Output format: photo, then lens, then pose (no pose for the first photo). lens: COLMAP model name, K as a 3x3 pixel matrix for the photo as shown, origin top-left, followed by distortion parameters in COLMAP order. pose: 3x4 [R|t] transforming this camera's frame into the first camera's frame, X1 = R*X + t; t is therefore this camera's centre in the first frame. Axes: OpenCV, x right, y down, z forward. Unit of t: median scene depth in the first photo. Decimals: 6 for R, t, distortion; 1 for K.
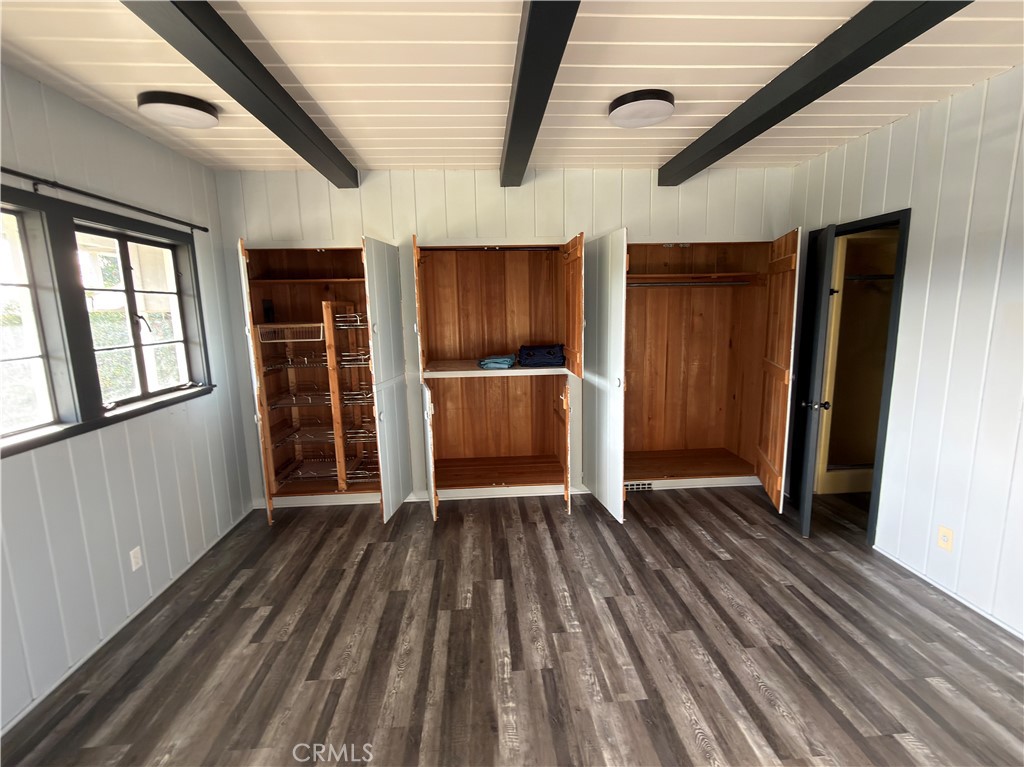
lens RADIAL K [[462.8, 0, 512.0], [0, 462.8, 383.5], [0, 0, 1]] dist [-0.002427, -0.000351]
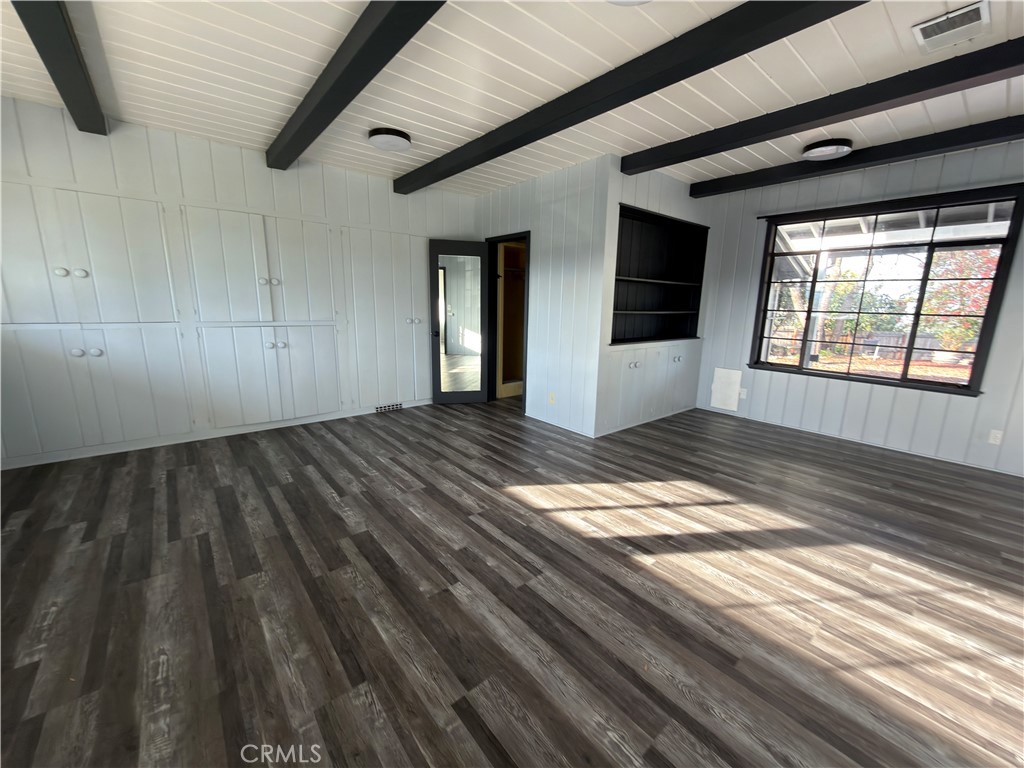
lens RADIAL K [[404.0, 0, 512.0], [0, 404.0, 384.0], [0, 0, 1]] dist [-0.001403, -0.000245]
pose [[0.807421, -0.079059, 0.584654, -0.242128], [0.056374, 0.996785, 0.056934, 0.166051], [-0.587276, -0.013010, 0.809282, -0.340574]]
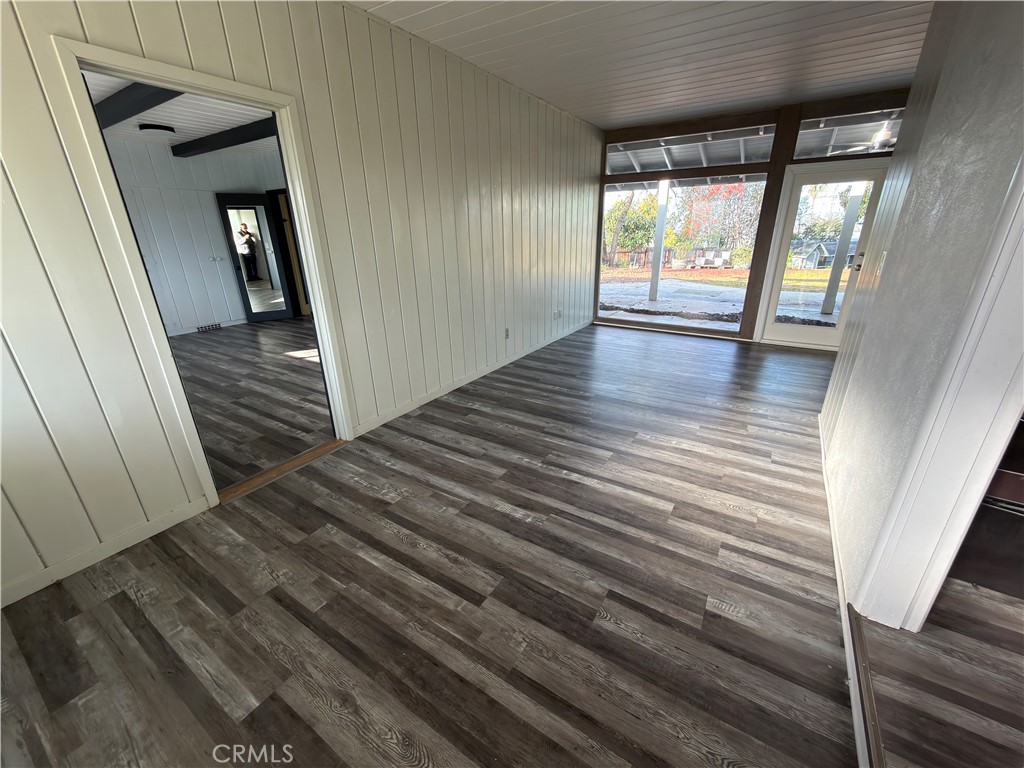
lens RADIAL K [[404.0, 0, 512.0], [0, 404.0, 384.0], [0, 0, 1]] dist [-0.001403, -0.000245]
pose [[0.590206, -0.270861, 0.760455, -0.517764], [0.131081, 0.961682, 0.240800, 0.341743], [-0.796539, -0.042440, 0.603095, -1.568029]]
